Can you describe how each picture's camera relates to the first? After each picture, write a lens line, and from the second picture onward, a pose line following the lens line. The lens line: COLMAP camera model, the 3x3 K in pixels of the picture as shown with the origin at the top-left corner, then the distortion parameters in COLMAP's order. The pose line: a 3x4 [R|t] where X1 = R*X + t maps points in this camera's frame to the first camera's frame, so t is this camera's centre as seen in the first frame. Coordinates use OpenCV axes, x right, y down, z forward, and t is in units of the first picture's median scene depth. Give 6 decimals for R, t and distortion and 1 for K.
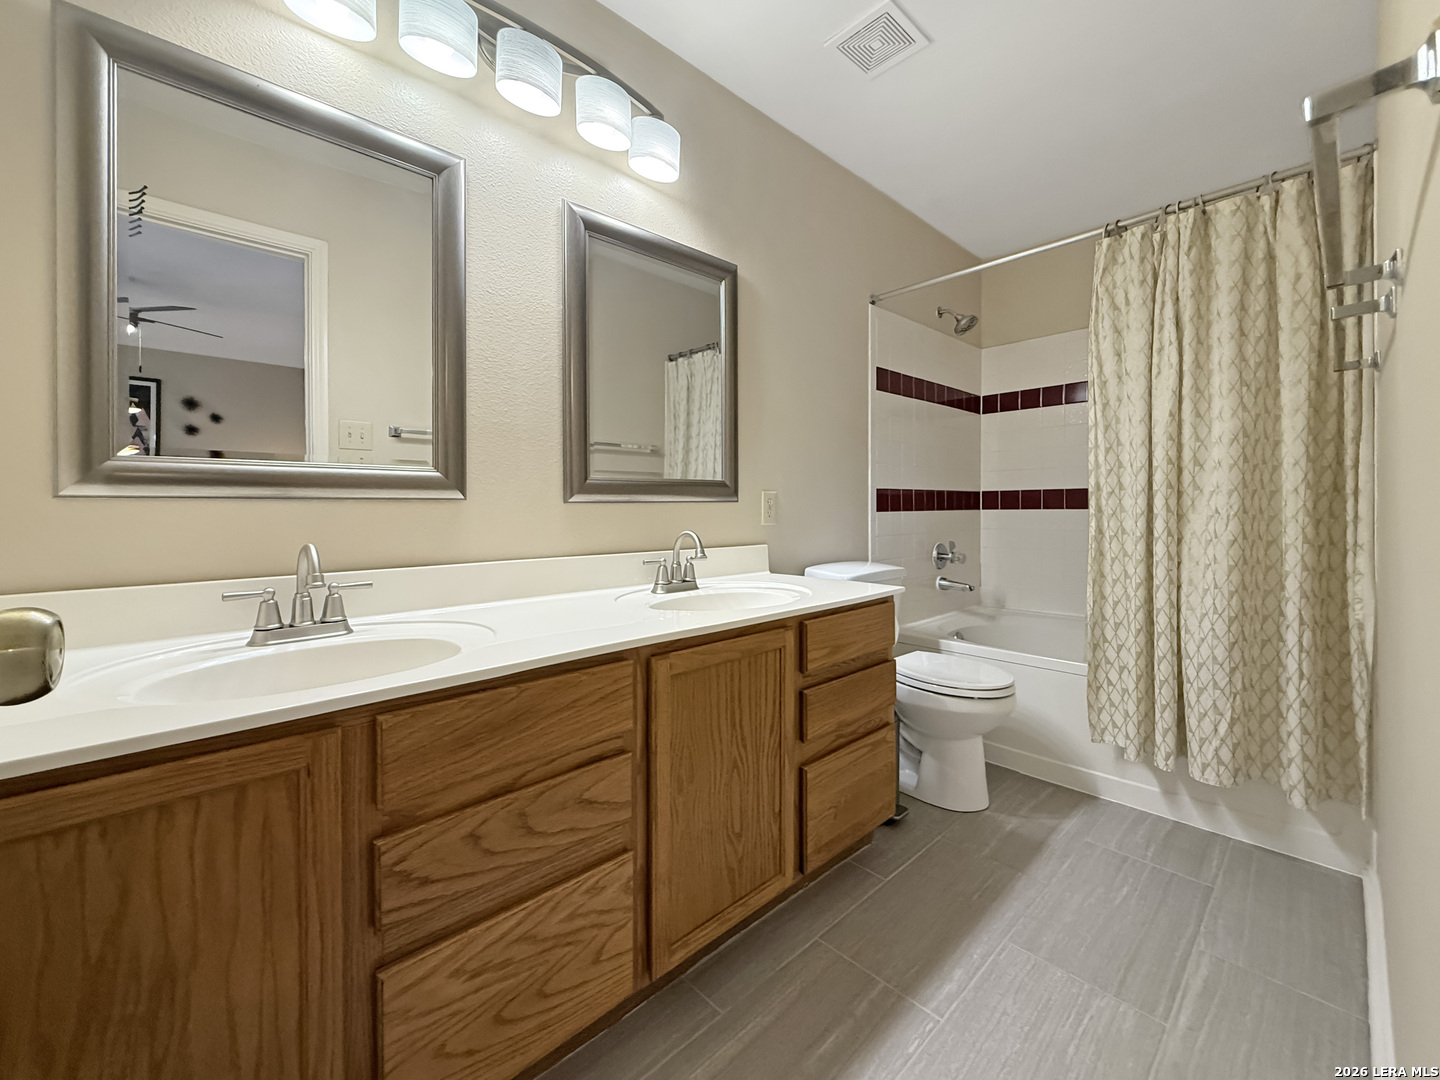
lens RADIAL K [[571.5, 0, 720.0], [0, 571.5, 540.0], [0, 0, 1]] dist [-0.000524, 0.000052]
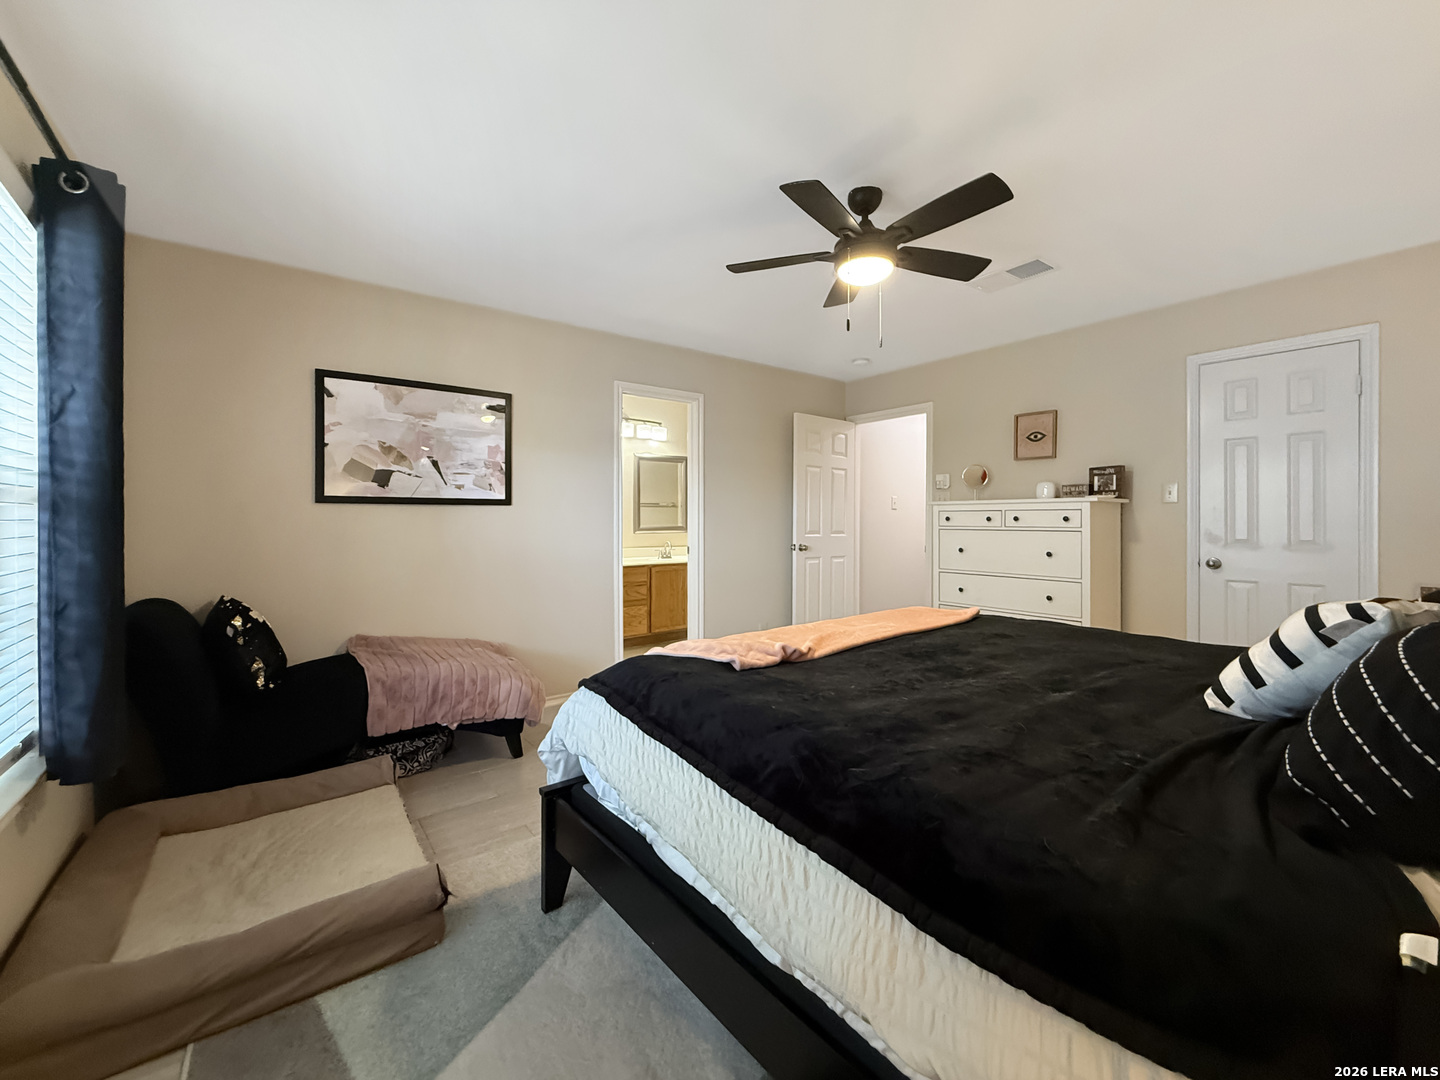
lens RADIAL K [[571.5, 0, 720.0], [0, 571.5, 540.0], [0, 0, 1]] dist [-0.000524, 0.000052]
pose [[0.995836, 0.001392, -0.091147, 0.588131], [-0.002286, 0.999950, -0.009703, 0.006199], [0.091129, 0.009871, 0.995790, -2.467804]]
